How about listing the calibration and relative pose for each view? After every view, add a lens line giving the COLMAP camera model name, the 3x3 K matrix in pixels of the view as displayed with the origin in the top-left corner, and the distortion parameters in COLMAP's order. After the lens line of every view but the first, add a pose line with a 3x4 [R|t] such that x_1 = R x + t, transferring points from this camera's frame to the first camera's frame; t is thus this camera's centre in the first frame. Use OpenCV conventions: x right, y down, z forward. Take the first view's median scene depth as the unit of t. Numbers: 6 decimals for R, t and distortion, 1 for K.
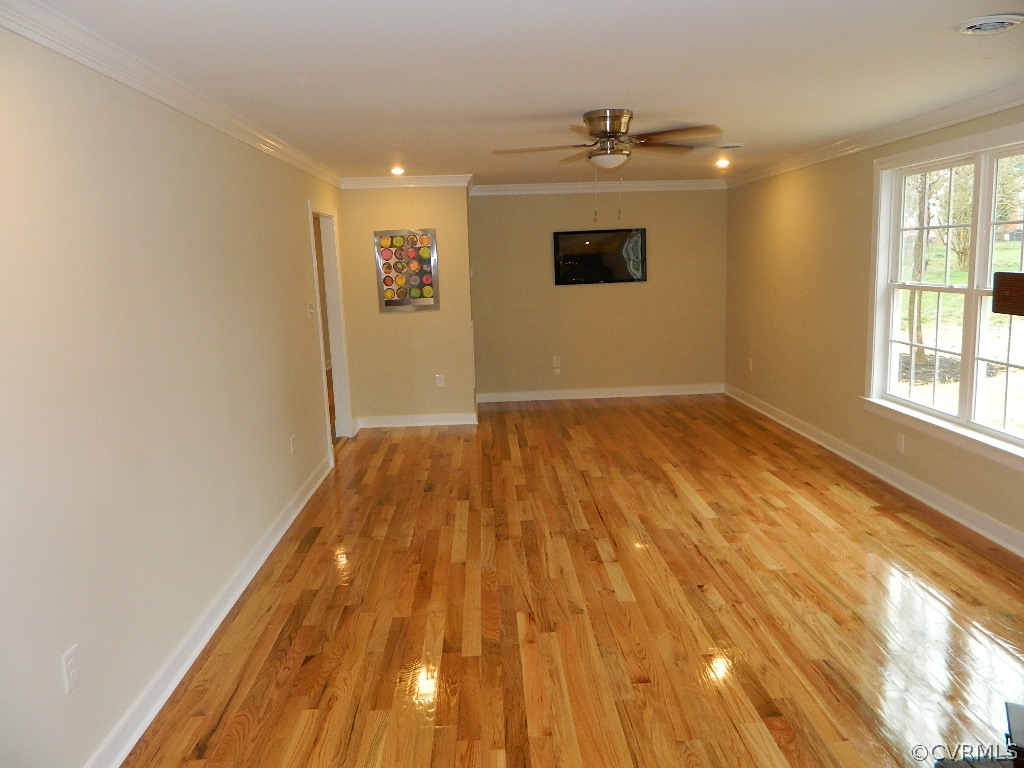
lens RADIAL K [[793.0, 0, 516.5], [0, 793.0, 383.7], [0, 0, 1]] dist [0.017334, 0.004957]
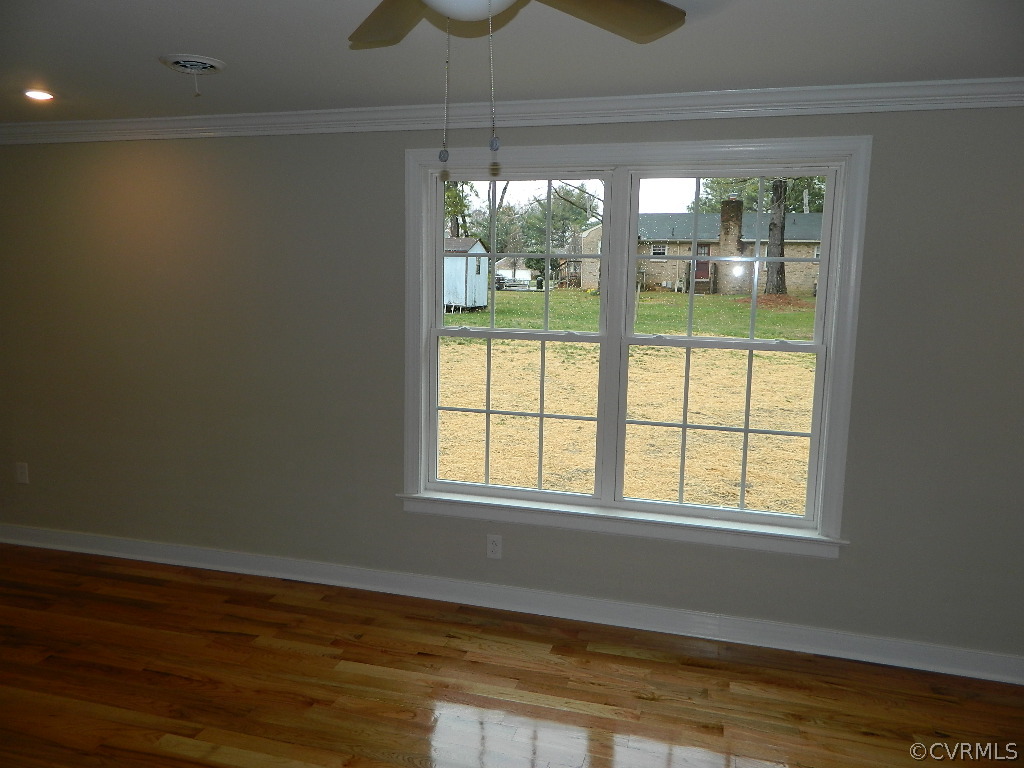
lens RADIAL K [[793.0, 0, 512.3], [0, 793.0, 381.0], [0, 0, 1]] dist [0.017334, 0.004957]
pose [[0.324468, -0.113114, 0.939109, -0.166398], [0.130277, 0.988707, 0.074077, -0.119046], [-0.936882, 0.098308, 0.335540, 0.678226]]
